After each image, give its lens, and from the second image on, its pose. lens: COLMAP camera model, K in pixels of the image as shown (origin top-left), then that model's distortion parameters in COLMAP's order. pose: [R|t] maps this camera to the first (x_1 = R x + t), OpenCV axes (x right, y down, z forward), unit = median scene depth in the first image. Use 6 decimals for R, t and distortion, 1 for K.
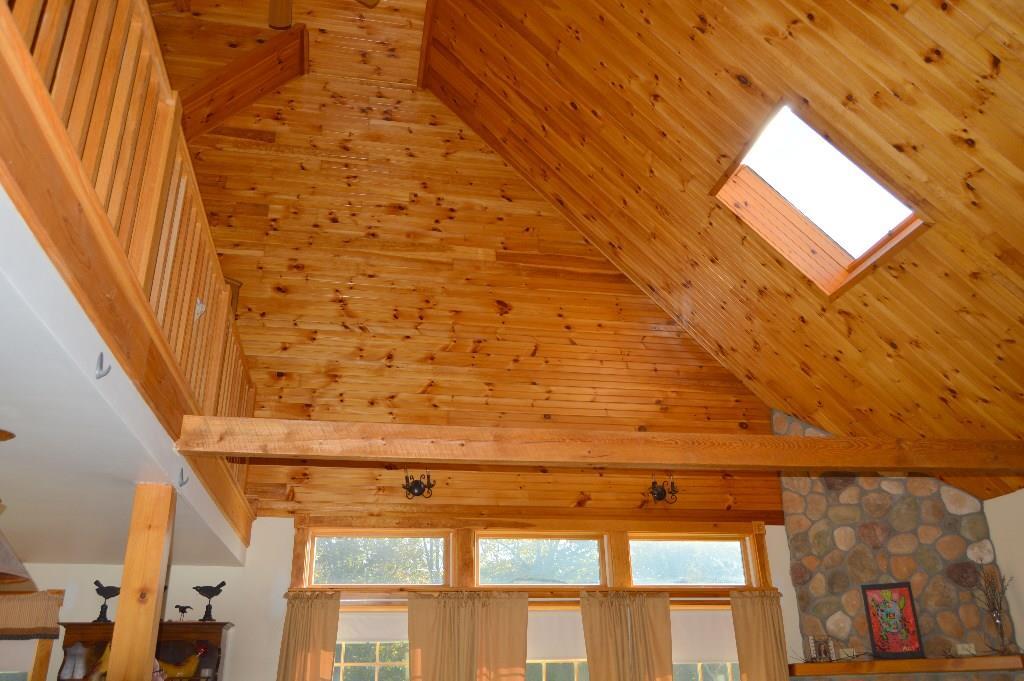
lens RADIAL K [[811.0, 0, 514.0], [0, 811.0, 340.9], [0, 0, 1]] dist [-0.002973, 0.014292]
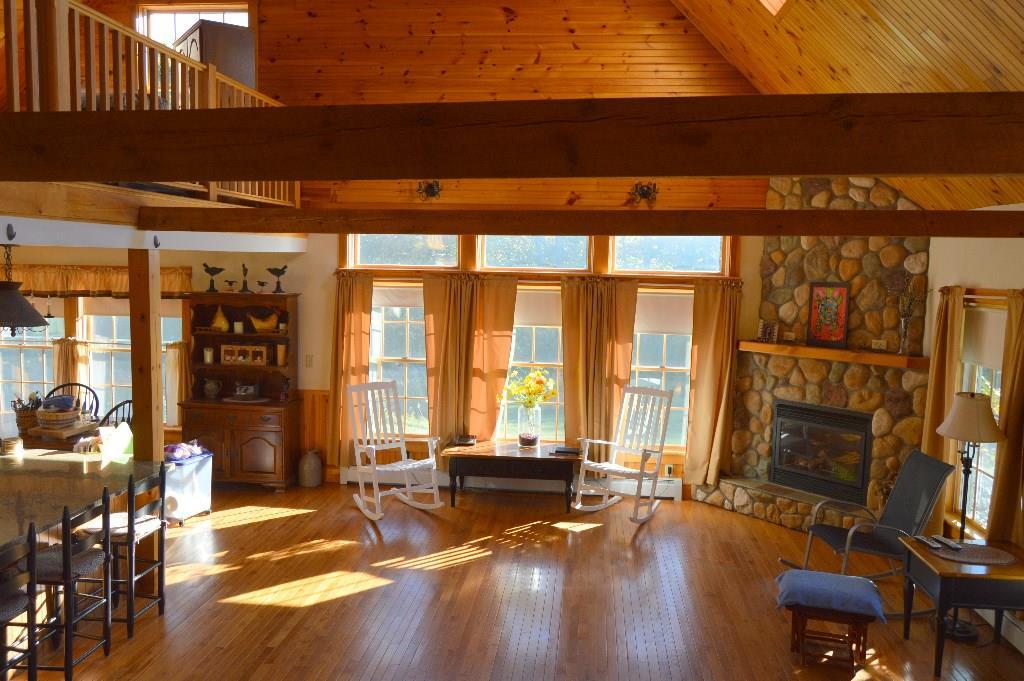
lens RADIAL K [[811.0, 0, 509.9], [0, 811.0, 339.3], [0, 0, 1]] dist [-0.002973, 0.014292]
pose [[0.950652, 0.069886, -0.302286, 0.379805], [0.081439, 0.883930, 0.460473, -0.173645], [0.299381, -0.462367, 0.834618, -0.083921]]
